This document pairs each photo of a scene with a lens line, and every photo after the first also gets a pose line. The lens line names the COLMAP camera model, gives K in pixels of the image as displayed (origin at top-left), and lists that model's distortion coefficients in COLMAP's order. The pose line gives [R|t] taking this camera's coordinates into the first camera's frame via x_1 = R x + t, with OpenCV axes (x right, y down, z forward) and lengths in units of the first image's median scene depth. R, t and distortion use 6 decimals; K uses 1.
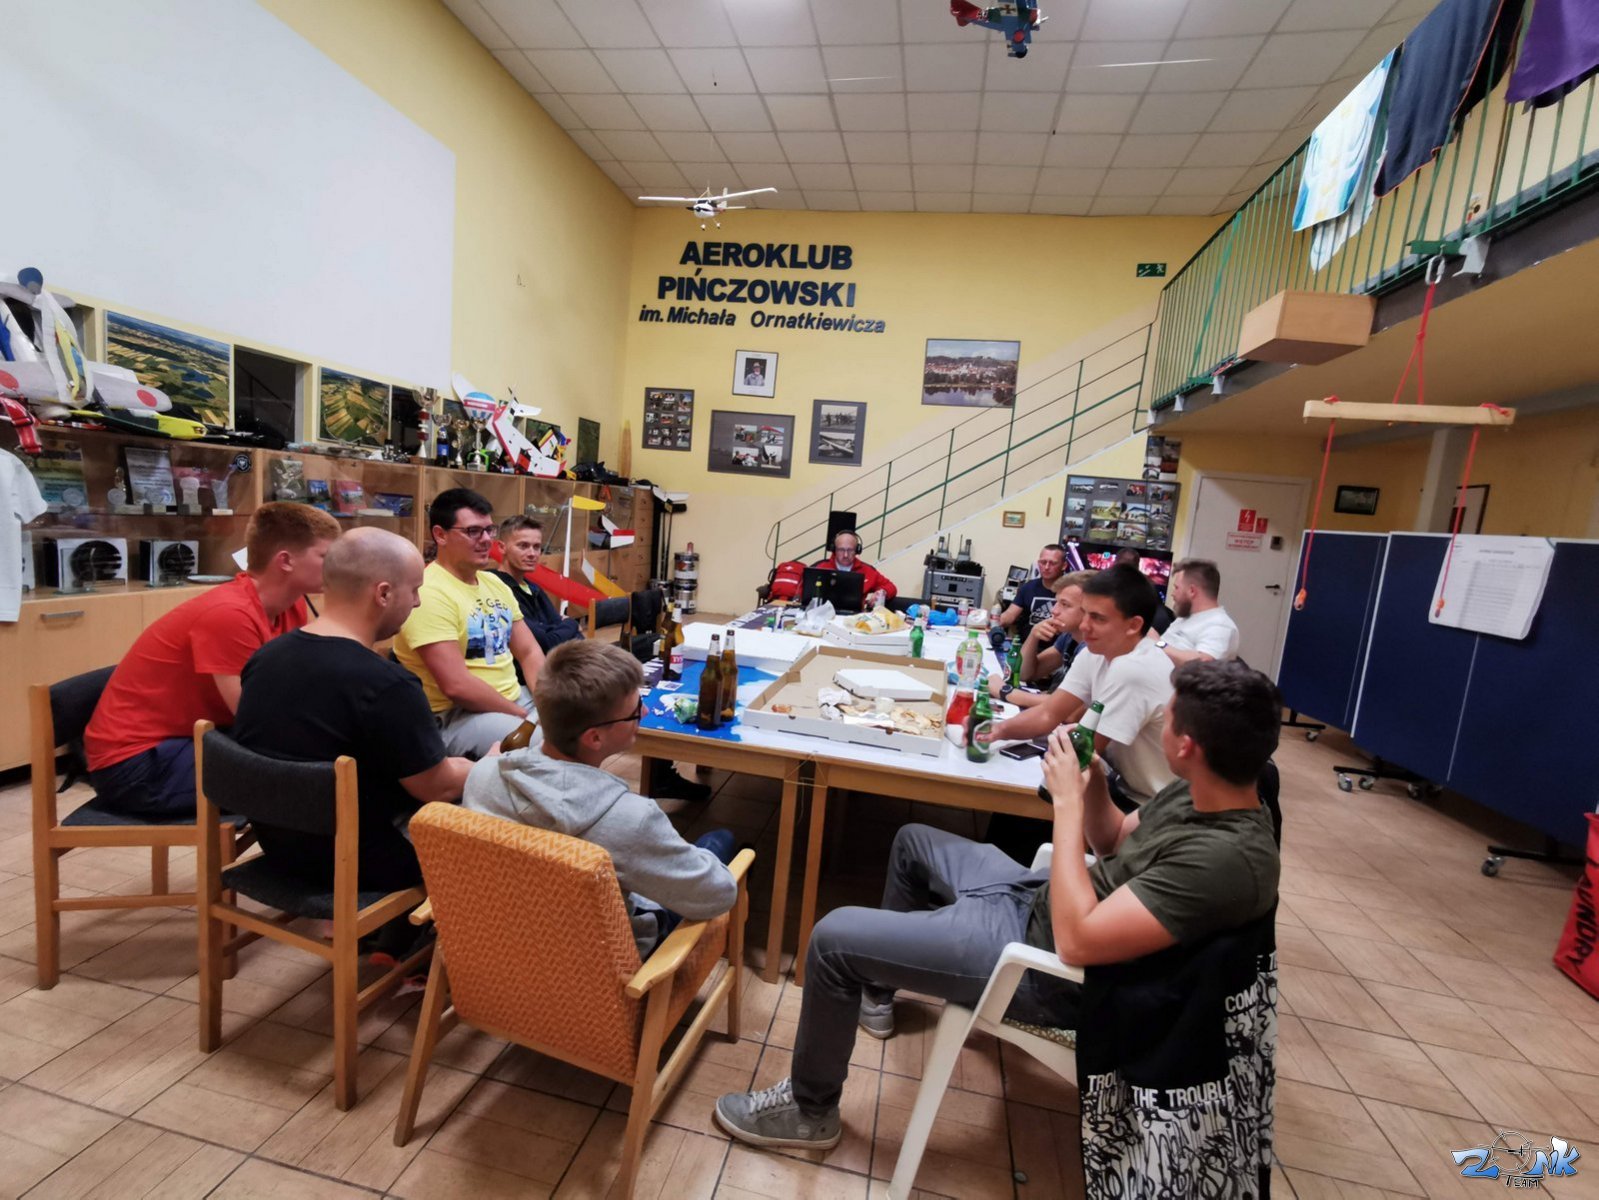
lens RADIAL K [[740.5, 0, 810.3], [0, 740.5, 601.3], [0, 0, 1]] dist [0.000355, 0.001828]
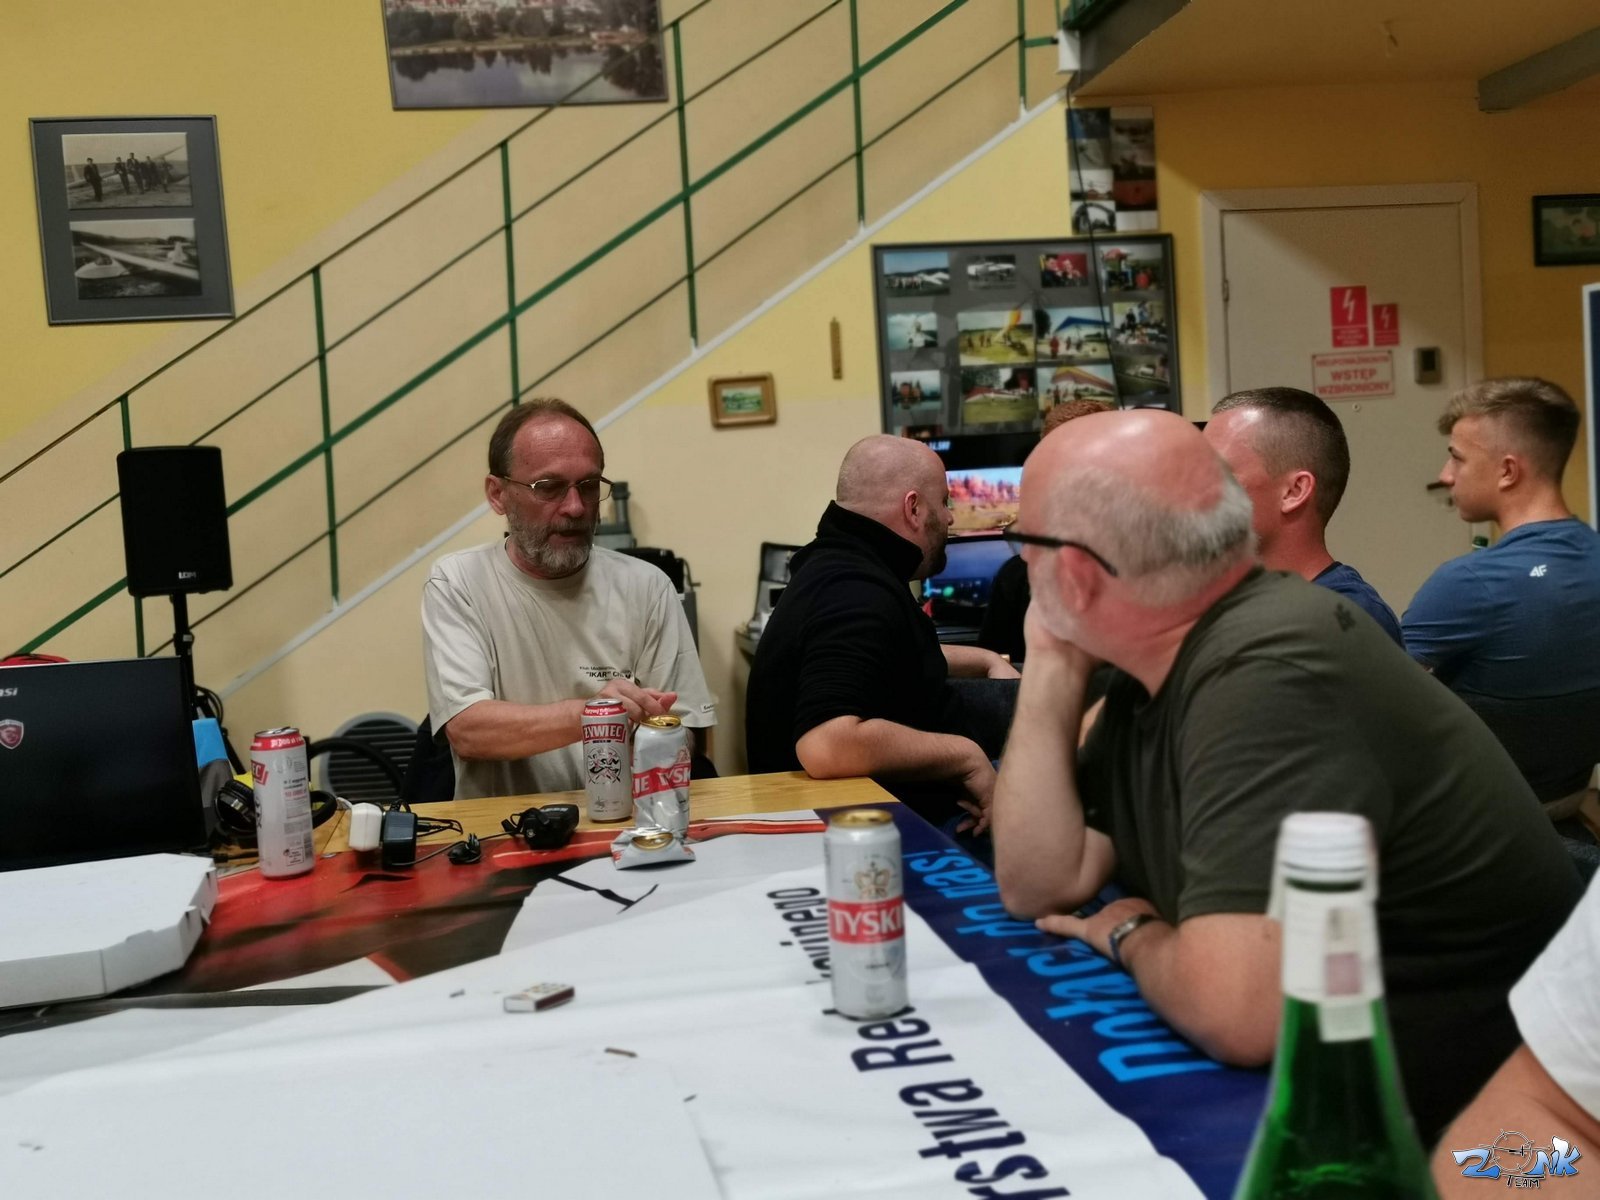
lens RADIAL K [[1525.4, 0, 778.9], [0, 1525.4, 545.7], [0, 0, 1]] dist [0.058505, 0.000000]
pose [[0.927027, -0.159341, 0.339457, 0.054605], [0.189995, 0.980021, -0.058837, -0.007374], [-0.323299, 0.119039, 0.938780, 0.387121]]
